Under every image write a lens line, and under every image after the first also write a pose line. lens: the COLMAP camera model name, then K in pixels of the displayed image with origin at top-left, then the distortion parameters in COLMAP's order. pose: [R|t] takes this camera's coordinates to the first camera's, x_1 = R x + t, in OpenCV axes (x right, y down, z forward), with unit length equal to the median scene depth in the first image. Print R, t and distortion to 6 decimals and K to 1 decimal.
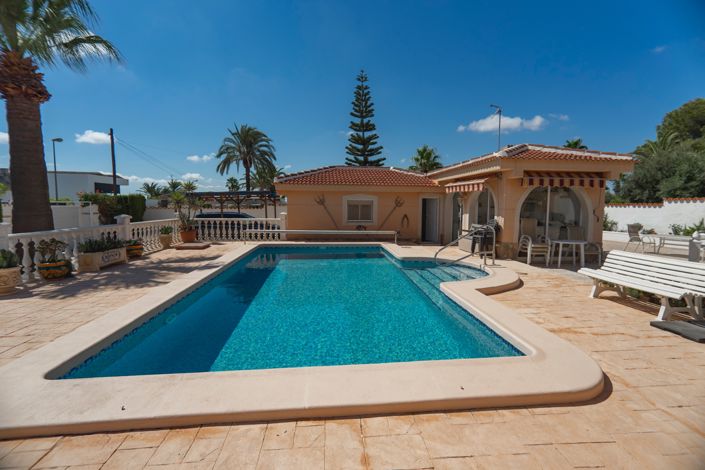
lens RADIAL K [[324.4, 0, 355.9], [0, 324.4, 224.6], [0, 0, 1]] dist [0.014152, -0.000684]
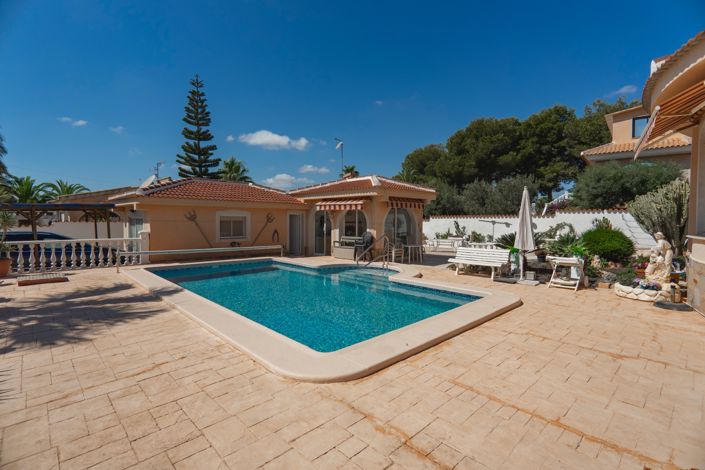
lens RADIAL K [[344.7, 0, 364.8], [0, 344.7, 226.0], [0, 0, 1]] dist [-0.019807, 0.003849]
pose [[0.769131, -0.014871, 0.638919, -0.342986], [0.040101, 0.998882, -0.025025, -0.003663], [-0.637832, 0.044869, 0.768867, -0.045359]]
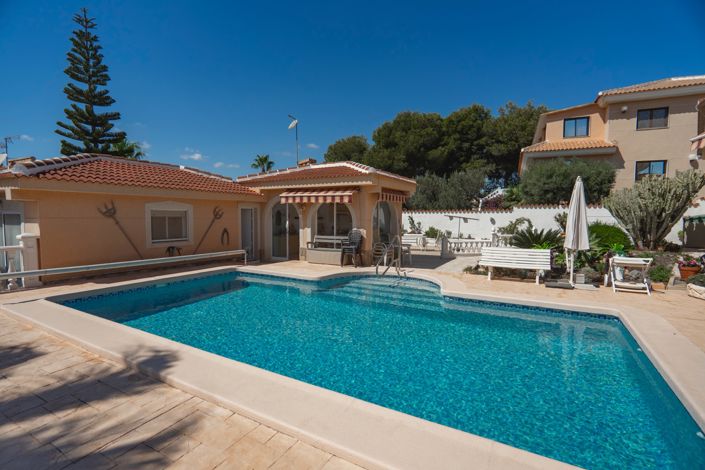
lens RADIAL K [[344.7, 0, 358.3], [0, 344.7, 238.9], [0, 0, 1]] dist [-0.019807, 0.003849]
pose [[0.564905, -0.062011, 0.822822, -0.366169], [0.052208, 0.997860, 0.039360, -0.022487], [-0.823502, 0.020723, 0.566934, 0.252146]]
